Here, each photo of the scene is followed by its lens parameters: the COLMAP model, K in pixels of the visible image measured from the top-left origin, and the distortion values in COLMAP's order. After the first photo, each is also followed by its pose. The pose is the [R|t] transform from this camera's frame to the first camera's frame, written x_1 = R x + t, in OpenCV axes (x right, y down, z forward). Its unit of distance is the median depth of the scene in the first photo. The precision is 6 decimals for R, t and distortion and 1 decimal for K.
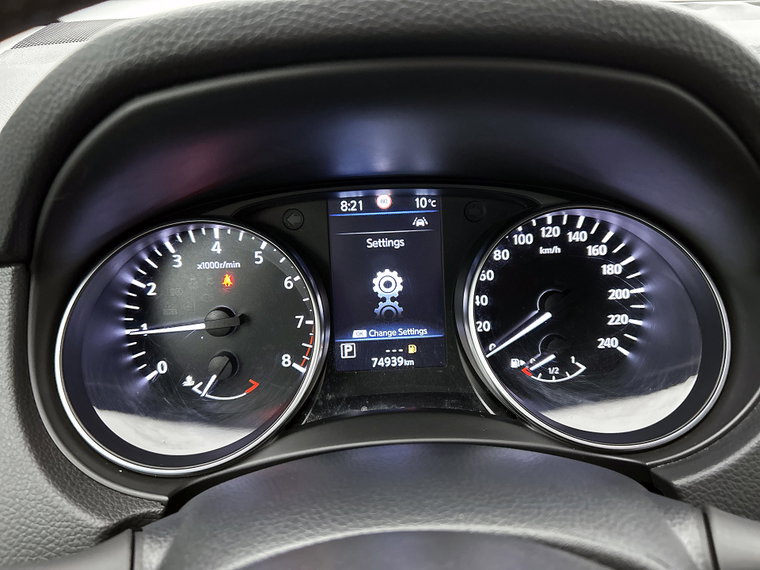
lens RADIAL K [[578.1, 0, 373.3], [0, 578.1, 278.1], [0, 0, 1]] dist [0.026810, -0.022184]
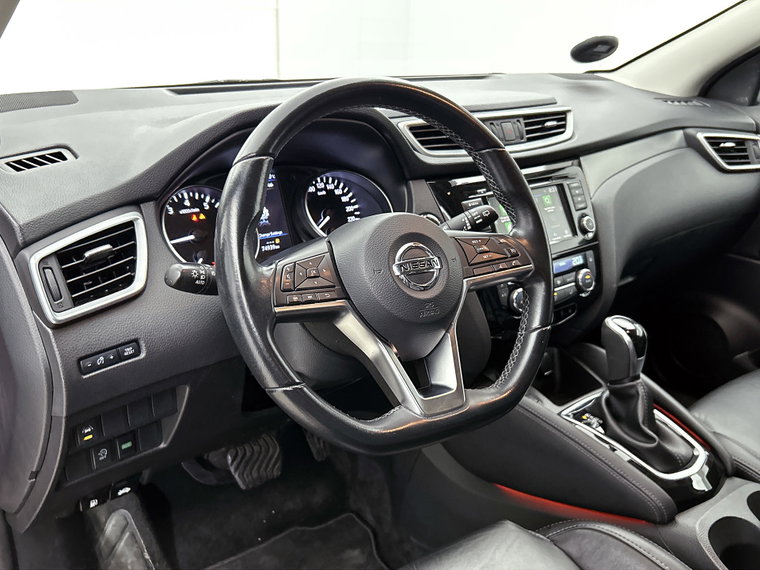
lens RADIAL K [[659.8, 0, 373.5], [0, 659.8, 283.1], [0, 0, 1]] dist [0.039081, -0.033199]
pose [[0.826785, -0.154713, 0.540824, -1.042273], [0.204374, 0.978351, -0.032561, 0.445508], [-0.524078, 0.137451, 0.840505, -1.336148]]
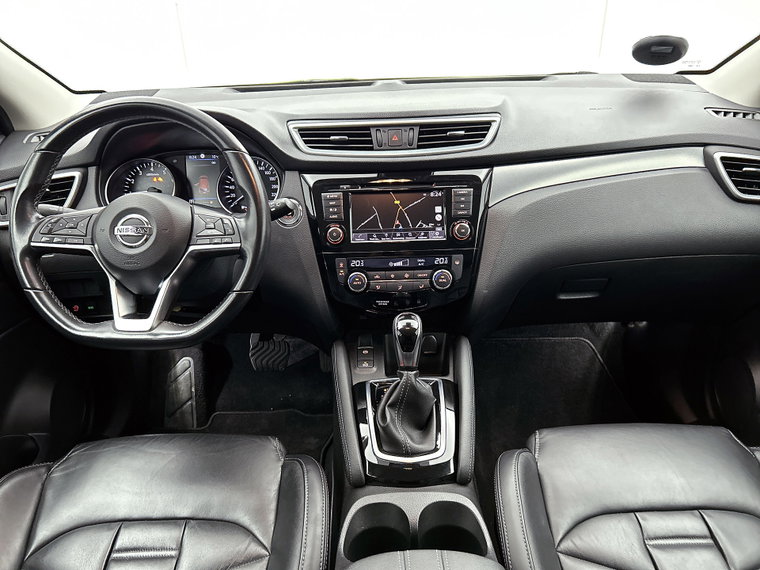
lens RADIAL K [[578.1, 0, 375.5], [0, 578.1, 291.5], [0, 0, 1]] dist [0.026810, -0.022184]
pose [[0.998884, 0.023588, -0.040910, 1.157358], [-0.023301, 0.999701, 0.007460, 0.589787], [0.041073, -0.006498, 0.999135, -2.275723]]
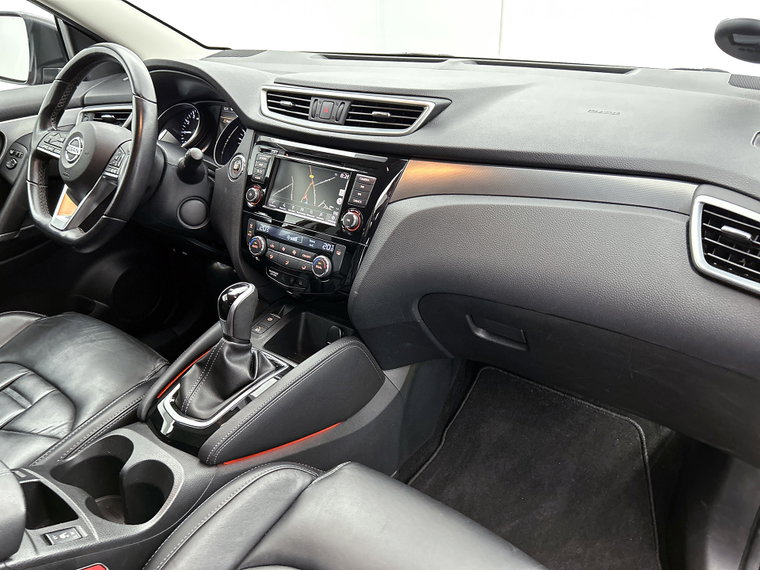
lens RADIAL K [[578.1, 0, 378.1], [0, 578.1, 281.9], [0, 0, 1]] dist [0.026810, -0.022184]
pose [[0.768545, 0.302055, -0.564005, 3.145089], [-0.293591, 0.949745, 0.108575, 0.236444], [0.568456, 0.082142, 0.818603, -1.398541]]
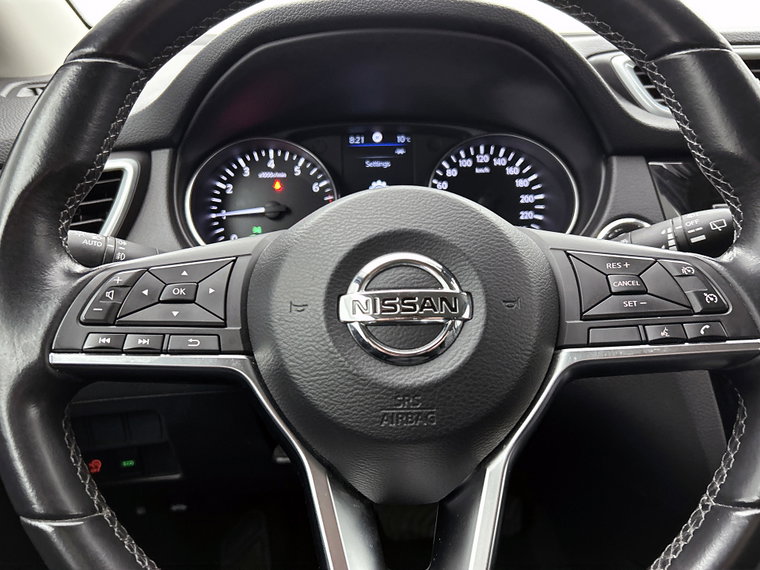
lens RADIAL K [[630.8, 0, 379.9], [0, 630.8, 290.4], [0, 0, 1]] dist [0.048259, -0.026704]
pose [[0.999695, 0.005504, 0.024069, -0.013560], [-0.003572, 0.996821, -0.079597, 0.417396], [-0.024431, 0.079486, 0.996537, -0.683655]]
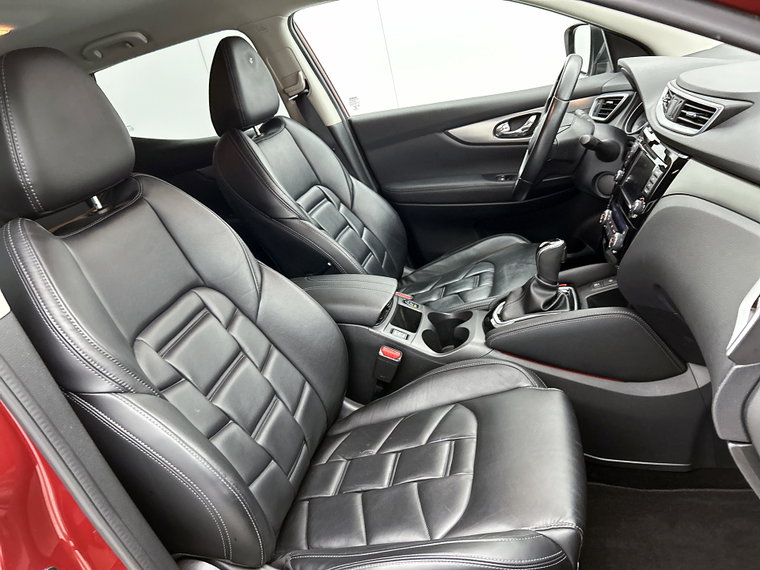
lens RADIAL K [[578.1, 0, 379.9], [0, 578.1, 288.9], [0, 0, 1]] dist [0.026810, -0.022184]
pose [[-0.263106, 0.452535, -0.852049, 4.647134], [-0.239699, 0.824811, 0.512086, -0.601949], [0.934516, 0.338968, -0.108540, -0.097229]]
